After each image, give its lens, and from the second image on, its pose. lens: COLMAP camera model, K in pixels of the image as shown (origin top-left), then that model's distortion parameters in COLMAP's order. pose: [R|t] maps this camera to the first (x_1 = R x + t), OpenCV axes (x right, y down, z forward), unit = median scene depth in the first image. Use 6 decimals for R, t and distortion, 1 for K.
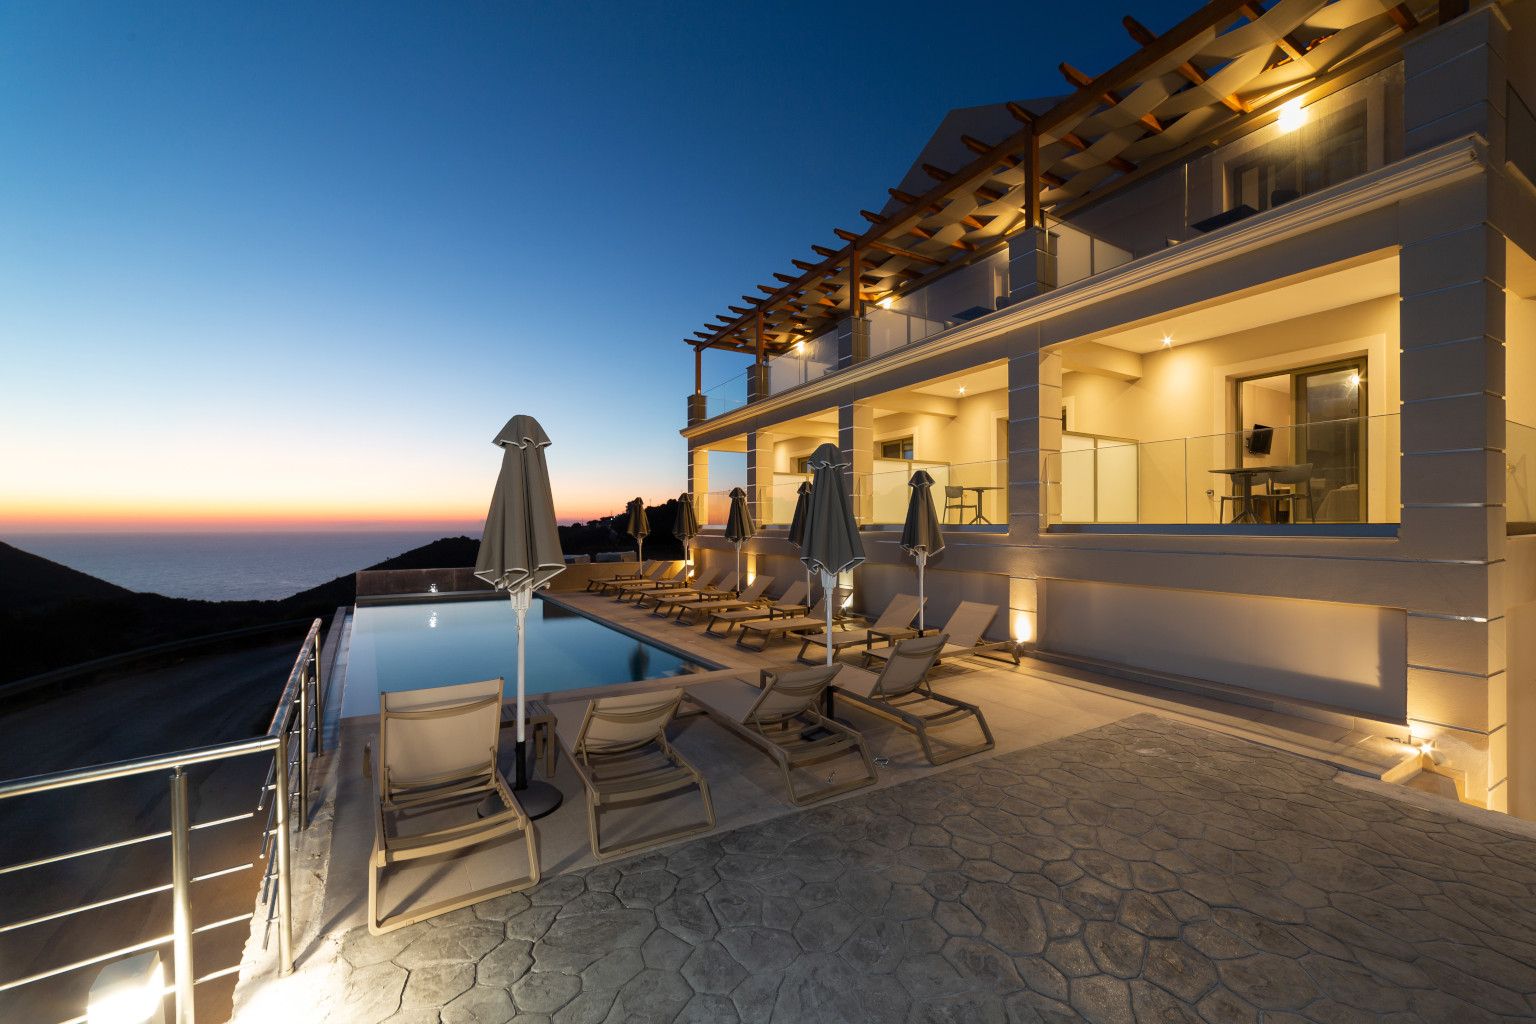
lens RADIAL K [[618.4, 0, 813.9], [0, 618.4, 535.9], [0, 0, 1]] dist [-0.001507, -0.000066]
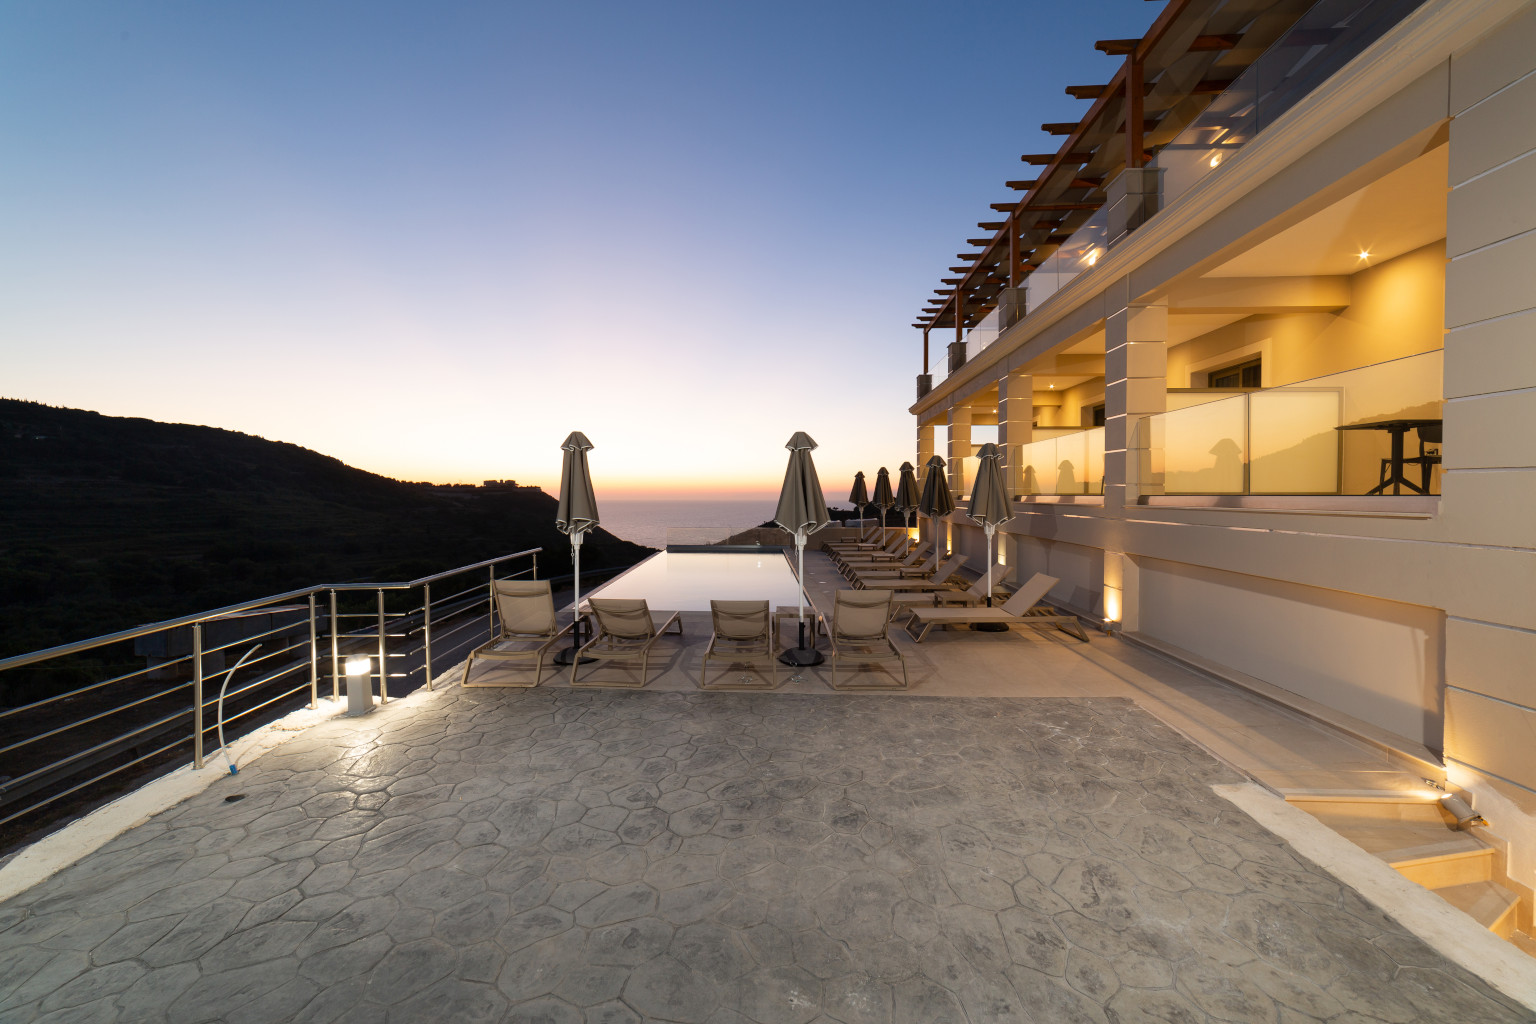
lens RADIAL K [[601.7, 0, 773.2], [0, 601.7, 516.6], [0, 0, 1]] dist [0.000061, 0.000060]
pose [[0.822556, 0.019810, -0.568339, 0.625339], [-0.008633, 0.999713, 0.022352, -0.003323], [0.568619, -0.013479, 0.822491, -0.051386]]
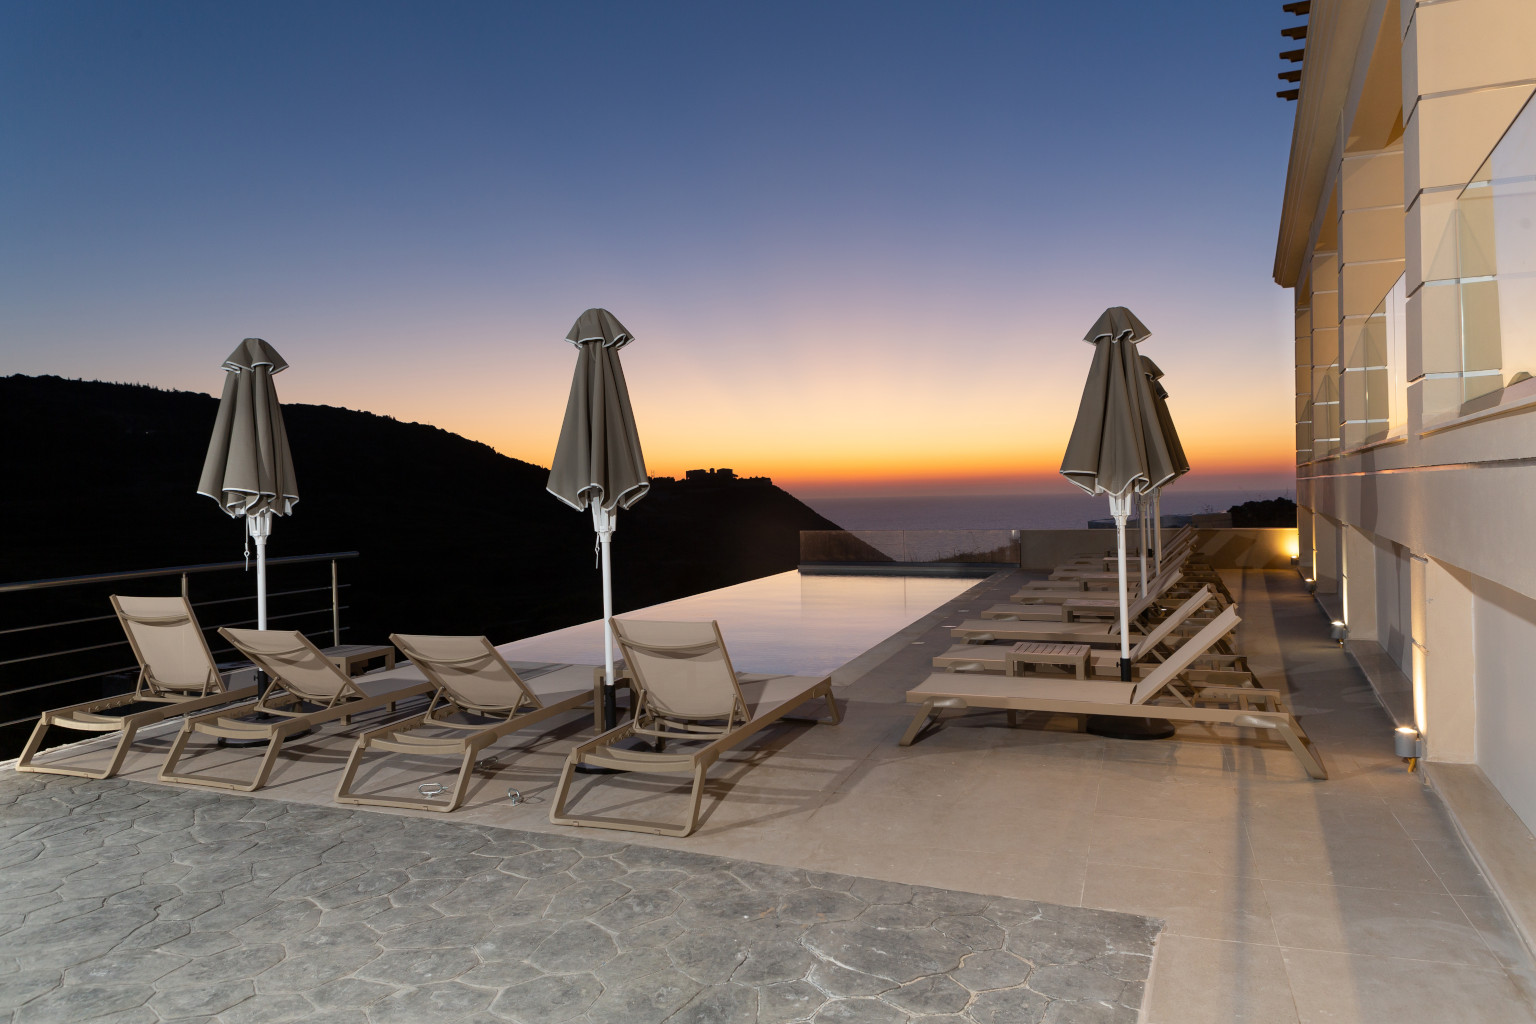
lens RADIAL K [[1035.0, 0, 770.4], [0, 1035.0, 493.9], [0, 0, 1]] dist [0.111261, -0.000317]
pose [[0.547983, -0.012941, -0.836389, 0.954742], [0.012411, 0.999896, -0.007339, 0.046029], [0.836397, -0.006359, 0.548087, 0.496357]]
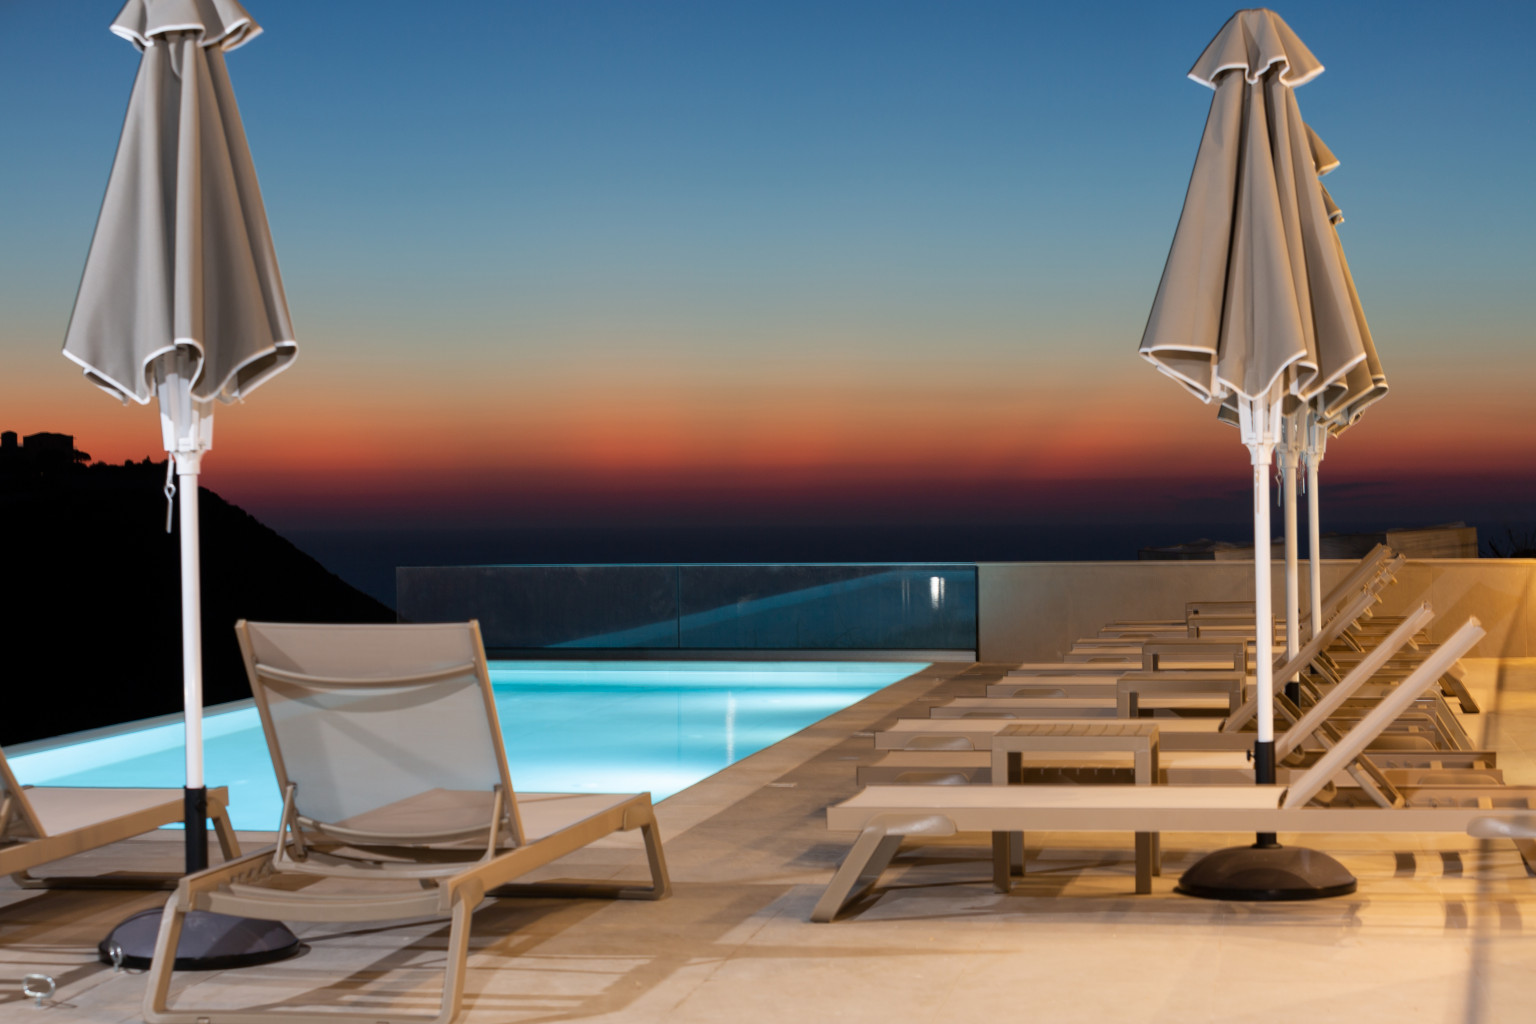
lens RADIAL K [[3174.8, 0, 766.9], [0, 3174.8, 469.0], [0, 0, 1]] dist [-0.559838, 5.847464]
pose [[0.693634, -0.017287, -0.720121, 1.196104], [0.000828, 0.999730, -0.023201, 0.113444], [0.720327, 0.015497, 0.693461, 0.139049]]
